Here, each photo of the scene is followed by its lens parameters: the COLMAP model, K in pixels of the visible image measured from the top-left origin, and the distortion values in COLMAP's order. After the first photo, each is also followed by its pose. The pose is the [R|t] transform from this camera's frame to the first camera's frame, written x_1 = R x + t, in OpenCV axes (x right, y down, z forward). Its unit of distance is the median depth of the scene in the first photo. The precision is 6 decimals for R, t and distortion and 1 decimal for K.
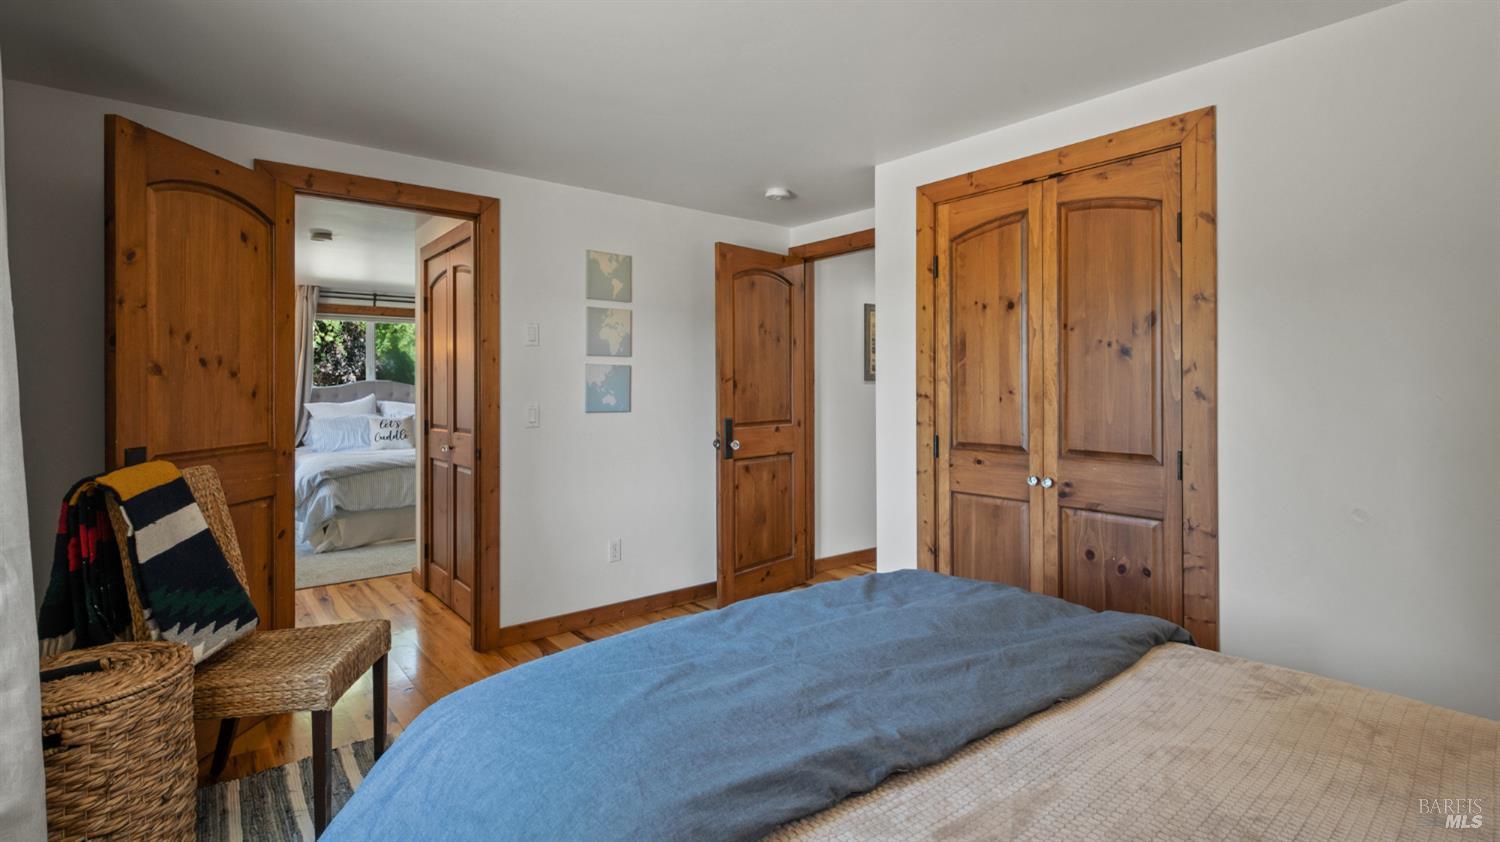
lens RADIAL K [[685.4, 0, 753.7], [0, 685.4, 377.2], [0, 0, 1]] dist [0.002098, -0.000036]
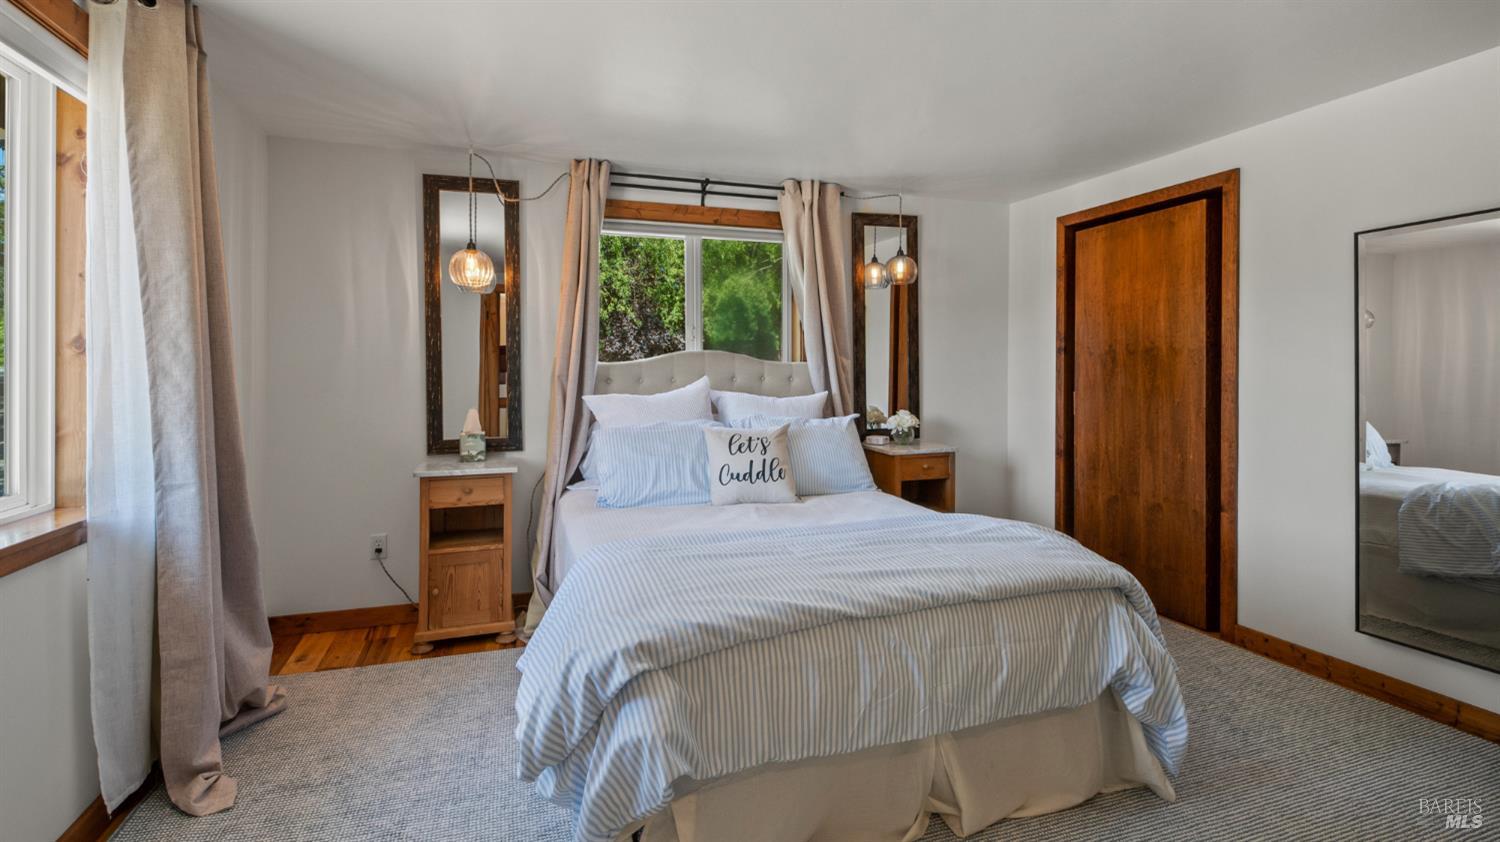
lens RADIAL K [[685.4, 0, 753.7], [0, 685.4, 377.2], [0, 0, 1]] dist [0.002098, -0.000036]
pose [[0.940477, 0.010580, -0.339692, -0.370428], [-0.004575, 0.999819, 0.018473, 0.015757], [0.339826, -0.015819, 0.940355, 0.574088]]
